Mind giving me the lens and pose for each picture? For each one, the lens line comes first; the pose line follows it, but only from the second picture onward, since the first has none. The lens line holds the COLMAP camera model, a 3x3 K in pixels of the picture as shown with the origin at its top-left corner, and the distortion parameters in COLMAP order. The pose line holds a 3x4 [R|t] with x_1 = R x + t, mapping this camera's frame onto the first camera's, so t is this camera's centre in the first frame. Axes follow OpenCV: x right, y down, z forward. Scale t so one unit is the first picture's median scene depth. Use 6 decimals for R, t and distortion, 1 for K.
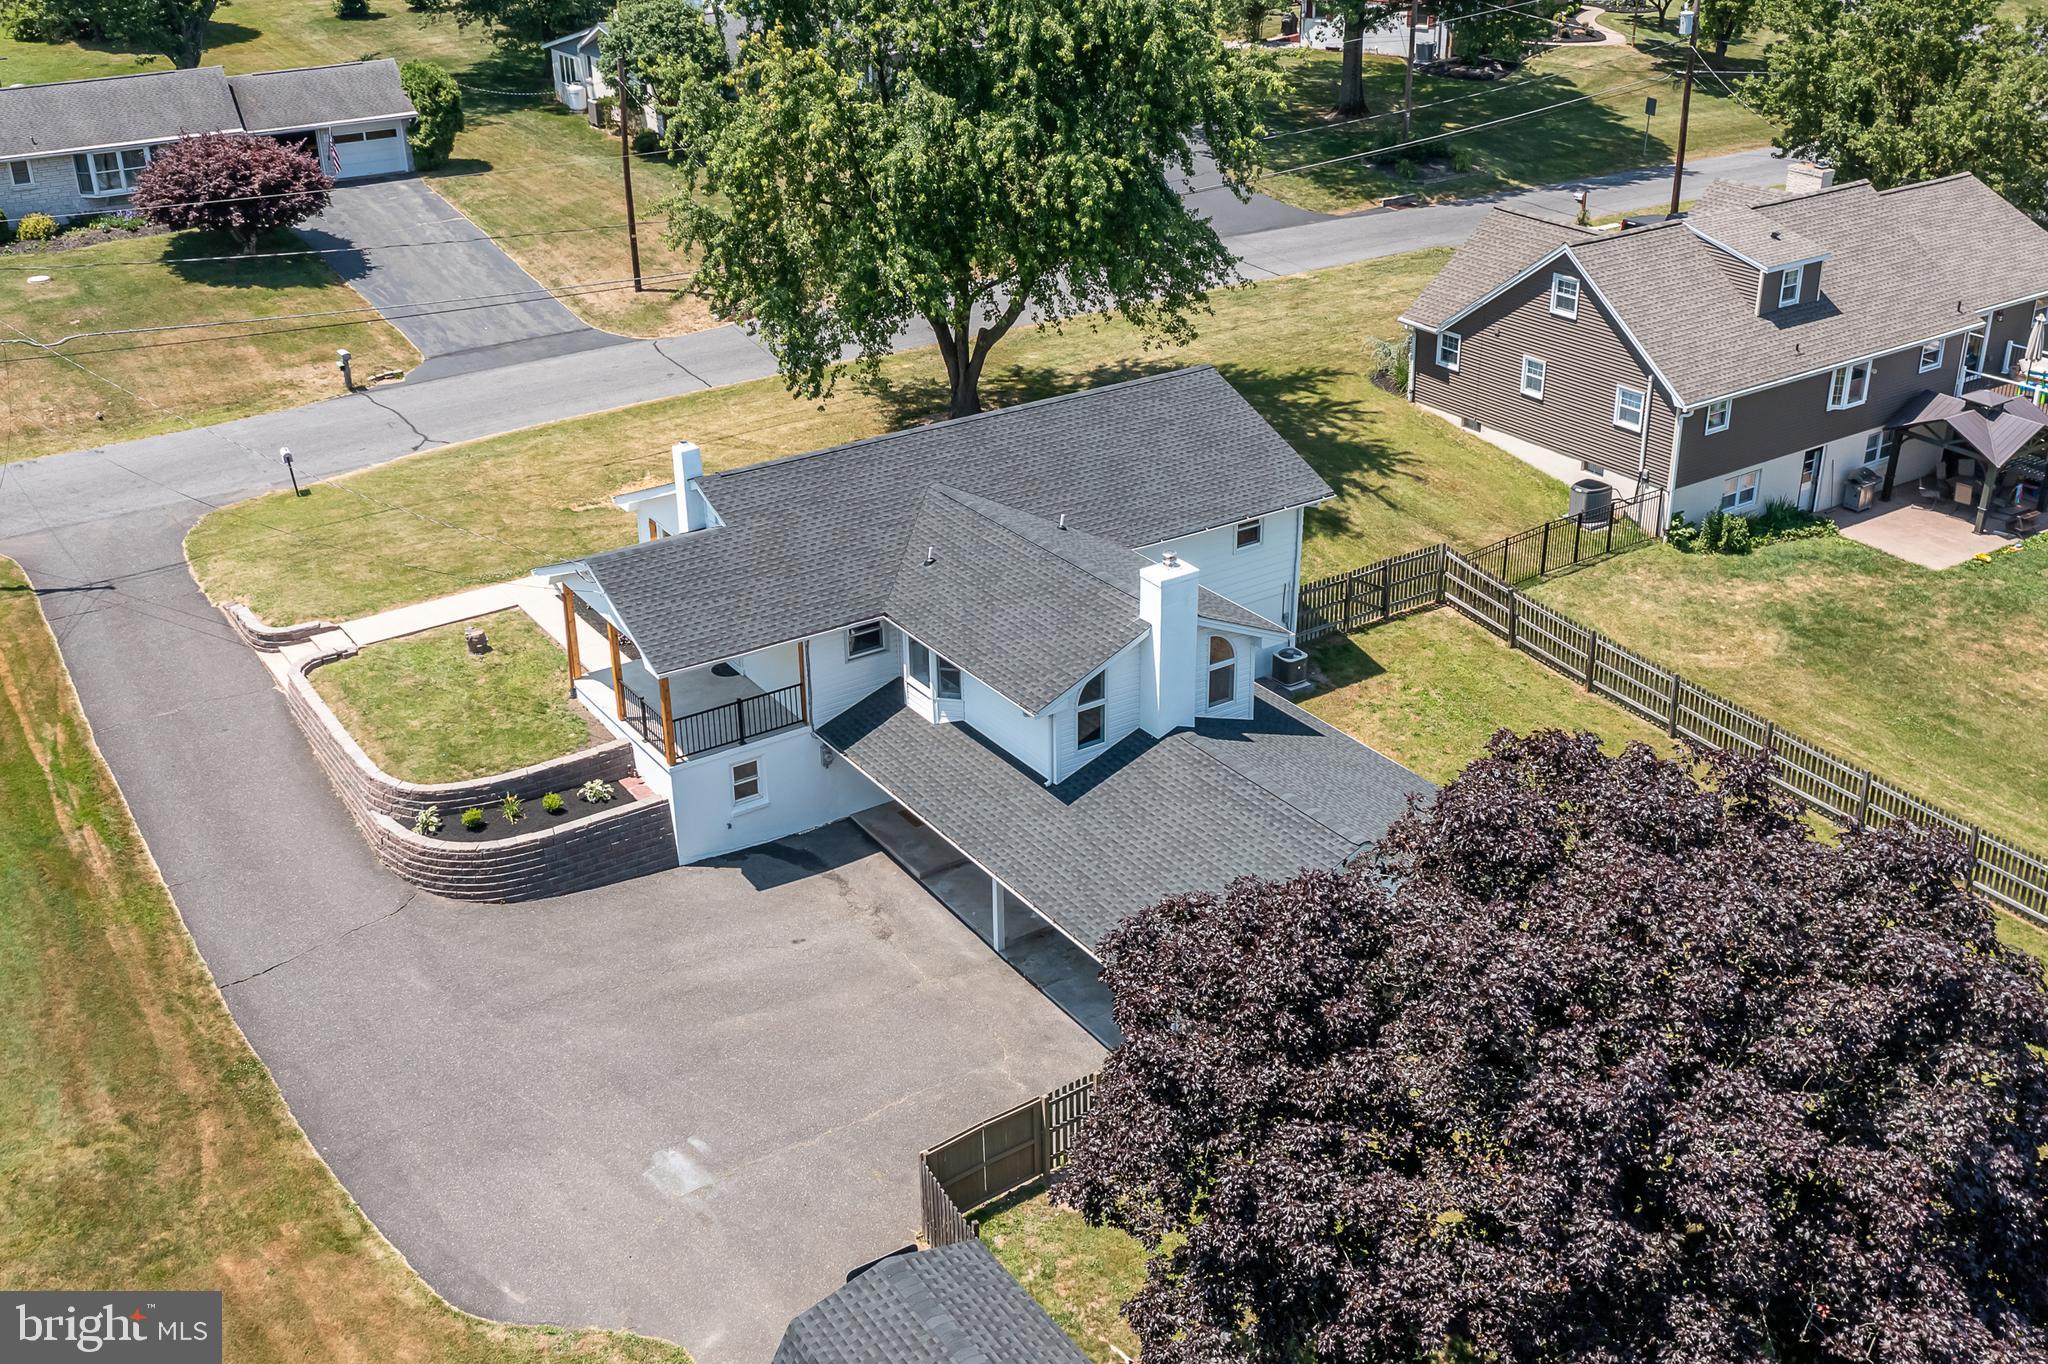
lens RADIAL K [[2062.1, 0, 1024.0], [0, 2062.1, 682.0], [0, 0, 1]] dist [-0.006626, -0.004041]
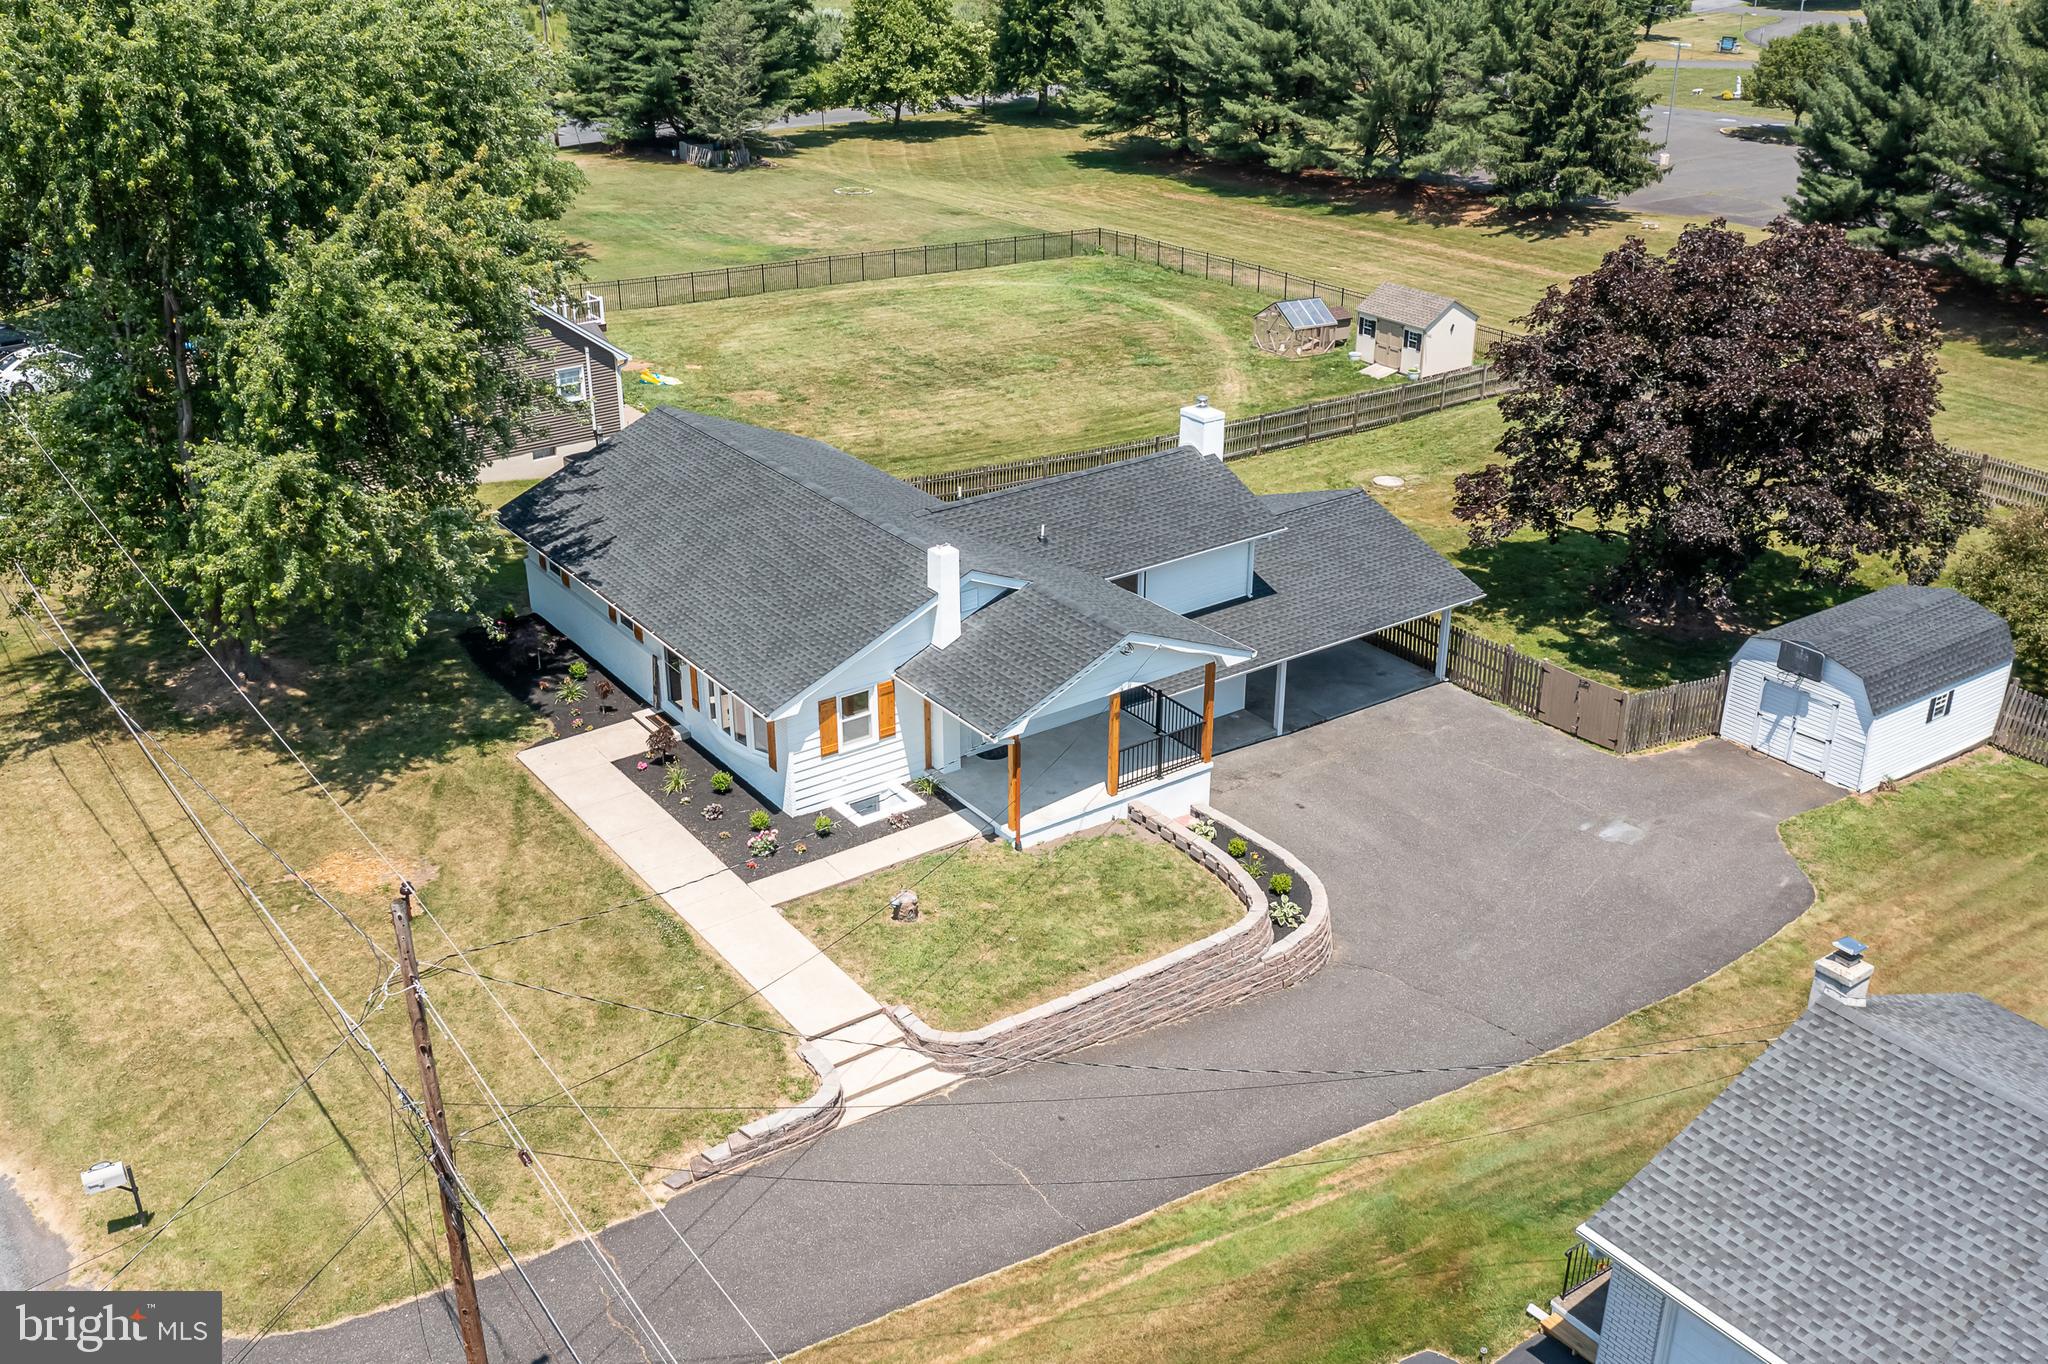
lens RADIAL K [[1913.5, 0, 932.6], [0, 1913.5, 680.8], [0, 0, 1]] dist [-0.018958, 0.003349]
pose [[-0.002973, -0.409045, 0.912509, -0.947466], [0.452012, 0.813422, 0.366101, -0.373116], [-0.892007, 0.413553, 0.182475, 0.858608]]
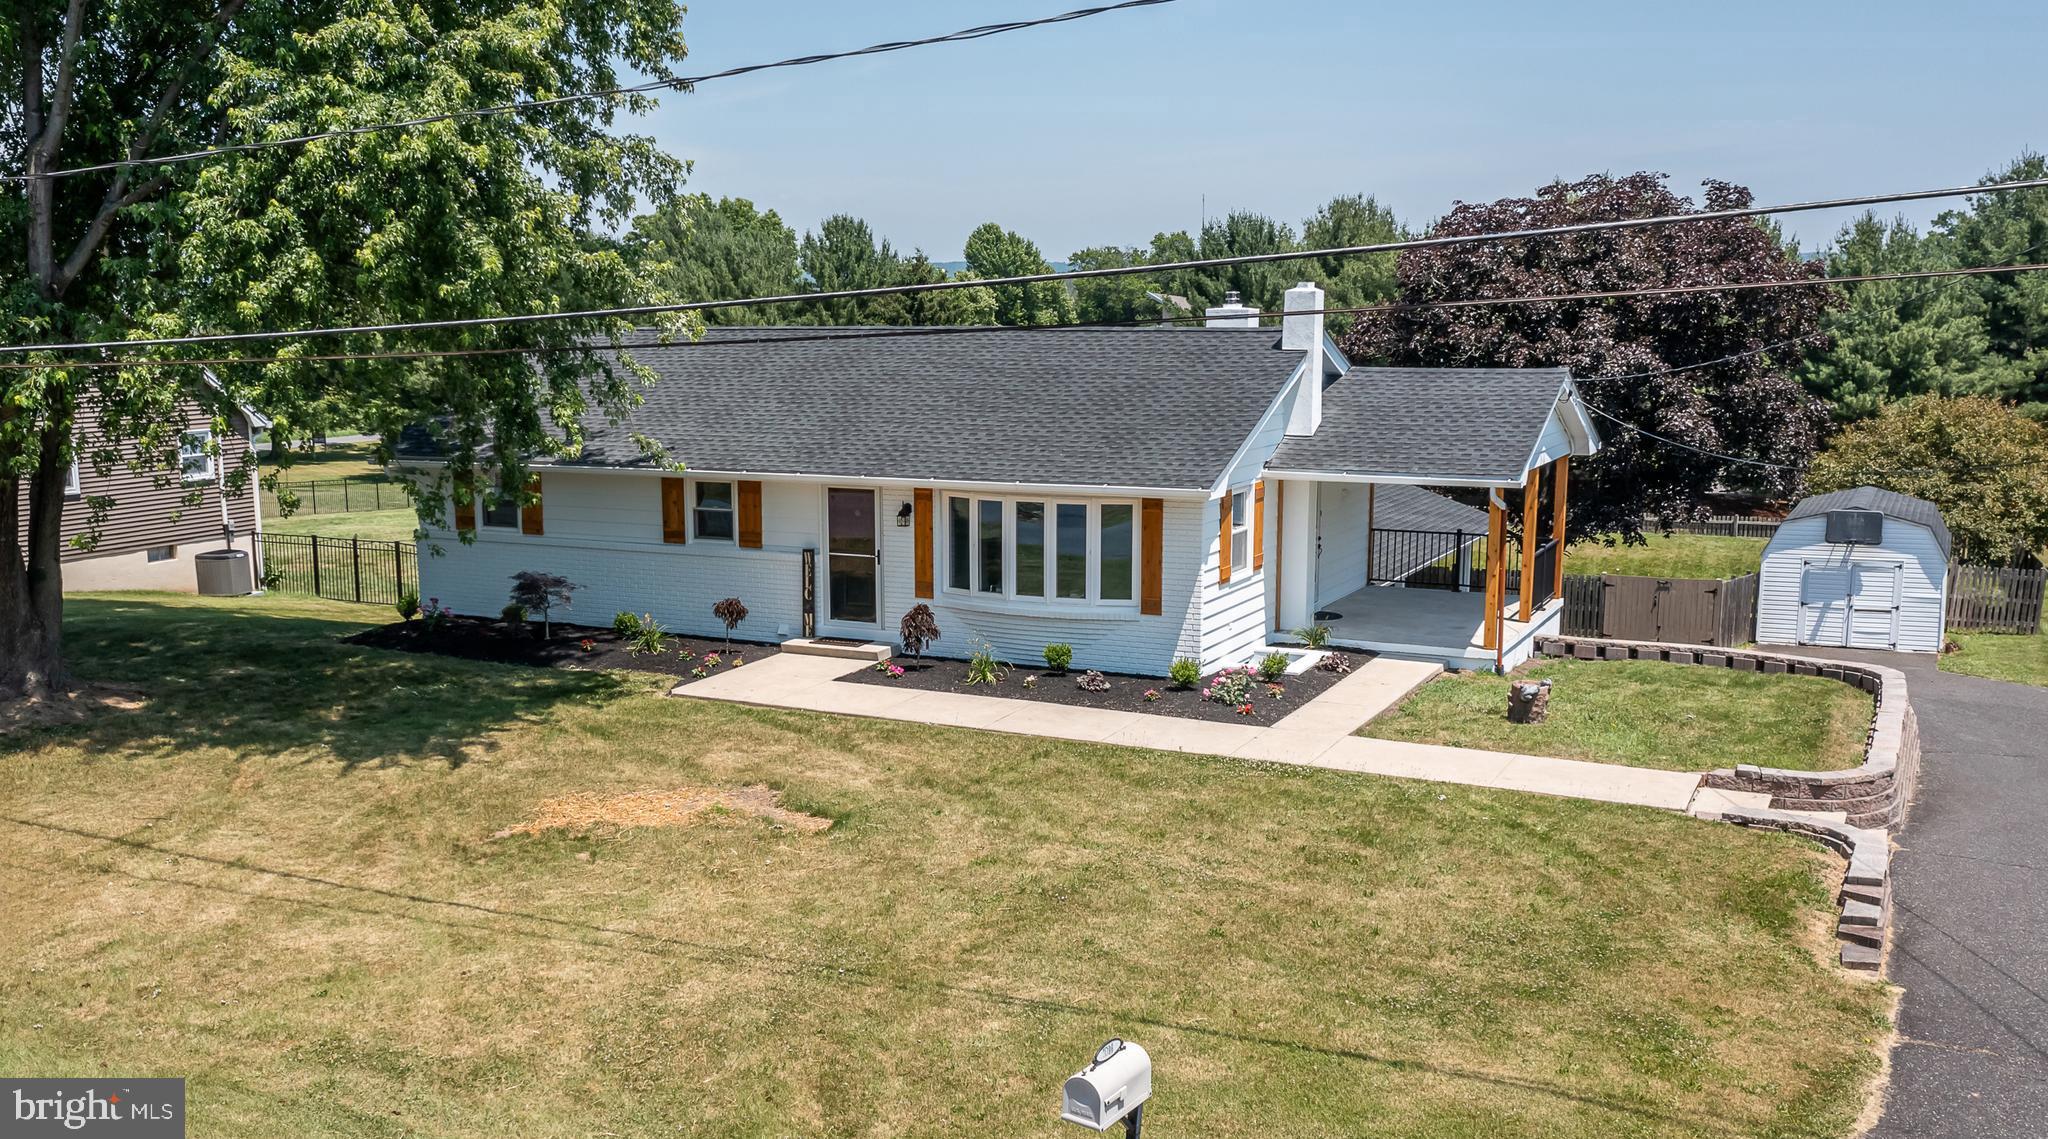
lens RADIAL K [[1919.6, 0, 955.7], [0, 1919.6, 621.2], [0, 0, 1]] dist [-0.005407, 0.015563]
pose [[-0.490047, -0.127210, 0.862364, -0.642719], [0.394303, 0.849949, 0.349445, -0.278419], [-0.777418, 0.511277, -0.366356, 1.343168]]
